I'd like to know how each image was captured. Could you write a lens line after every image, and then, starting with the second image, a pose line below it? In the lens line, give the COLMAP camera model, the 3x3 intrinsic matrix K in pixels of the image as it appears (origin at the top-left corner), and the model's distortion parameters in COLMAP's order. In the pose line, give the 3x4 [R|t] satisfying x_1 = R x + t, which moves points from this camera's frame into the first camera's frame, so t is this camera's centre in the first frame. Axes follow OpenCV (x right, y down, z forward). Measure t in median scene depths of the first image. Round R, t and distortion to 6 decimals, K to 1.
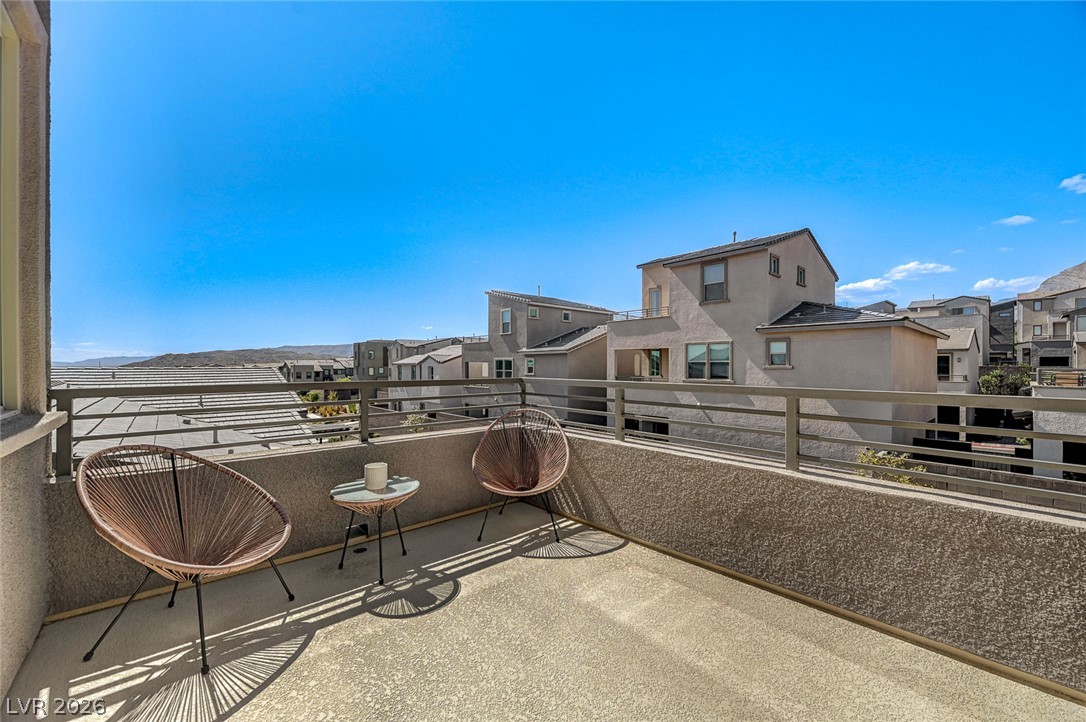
lens RADIAL K [[430.8, 0, 543.0], [0, 430.8, 361.0], [0, 0, 1]] dist [0.001042, 0.000387]
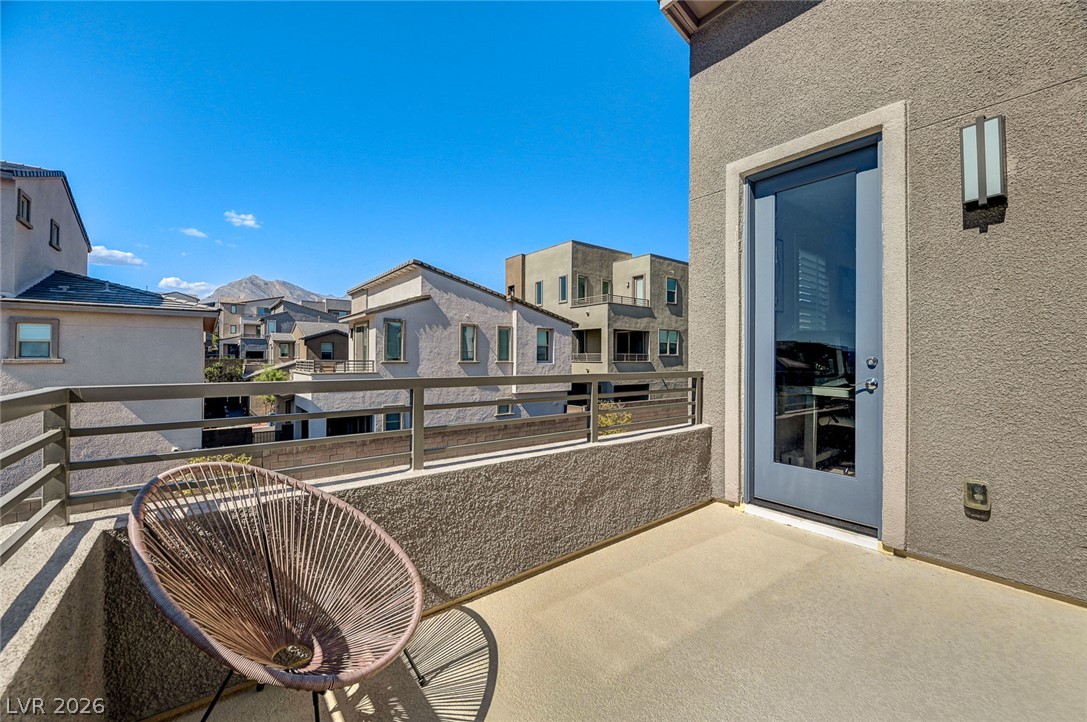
lens RADIAL K [[436.0, 0, 545.8], [0, 436.0, 346.8], [0, 0, 1]] dist [0.001762, 0.000314]
pose [[0.053693, 0.025421, 0.998234, -0.171522], [-0.008532, 0.999651, -0.024998, 0.004688], [-0.998521, -0.007174, 0.053891, 0.277601]]
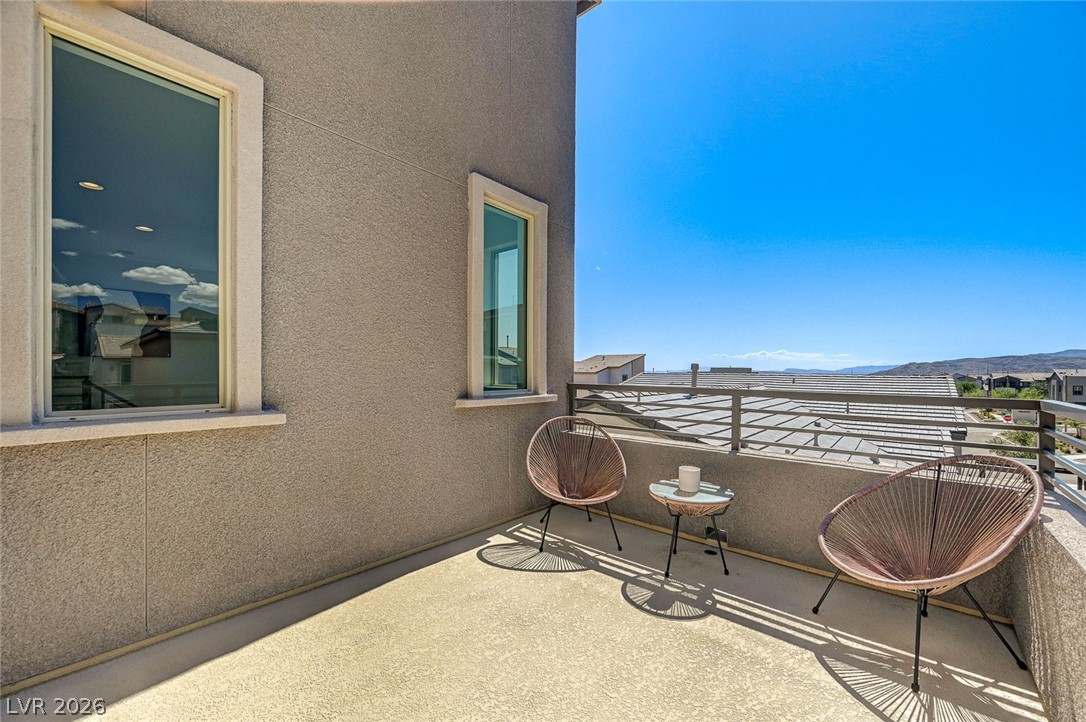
lens RADIAL K [[430.7, 0, 541.3], [0, 430.7, 373.8], [0, 0, 1]] dist [-0.000467, 0.000518]
pose [[0.140841, 0.011110, -0.989970, 0.173171], [-0.002158, 0.999938, 0.010915, 0.001163], [0.990030, 0.000599, 0.140856, 0.148504]]
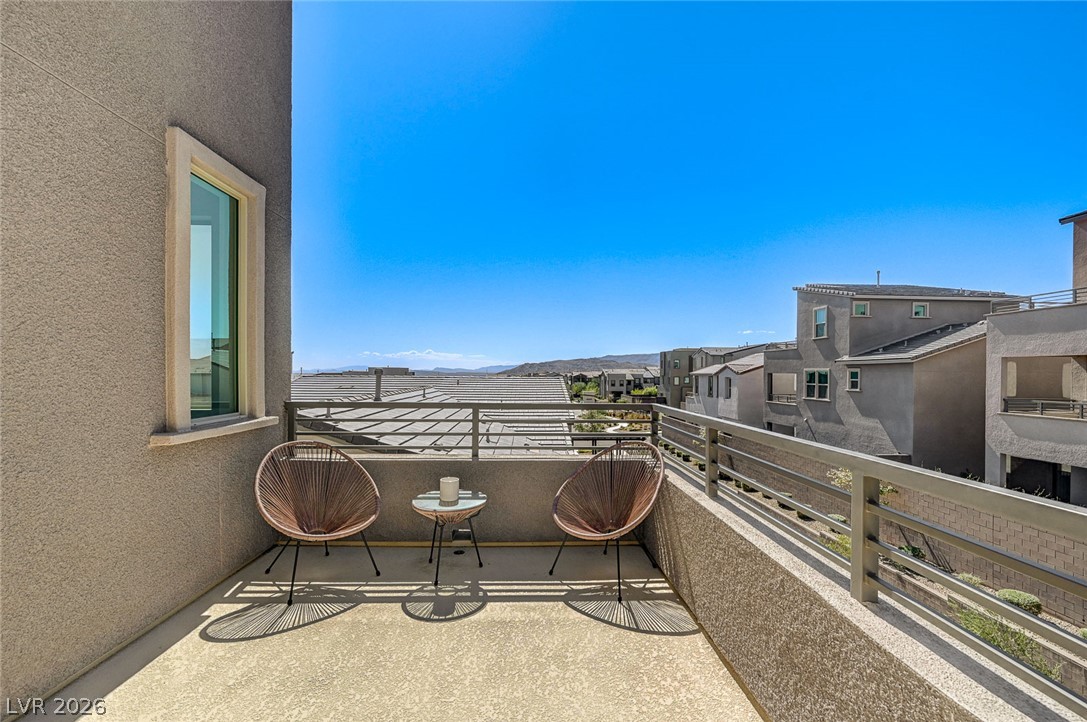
lens RADIAL K [[459.9, 0, 542.2], [0, 459.9, 373.4], [0, 0, 1]] dist [-0.000404, 0.000009]
pose [[0.774983, 0.009051, -0.631918, 0.163876], [-0.003886, 0.999947, 0.009557, -0.013771], [0.631971, -0.004951, 0.774977, 0.066907]]
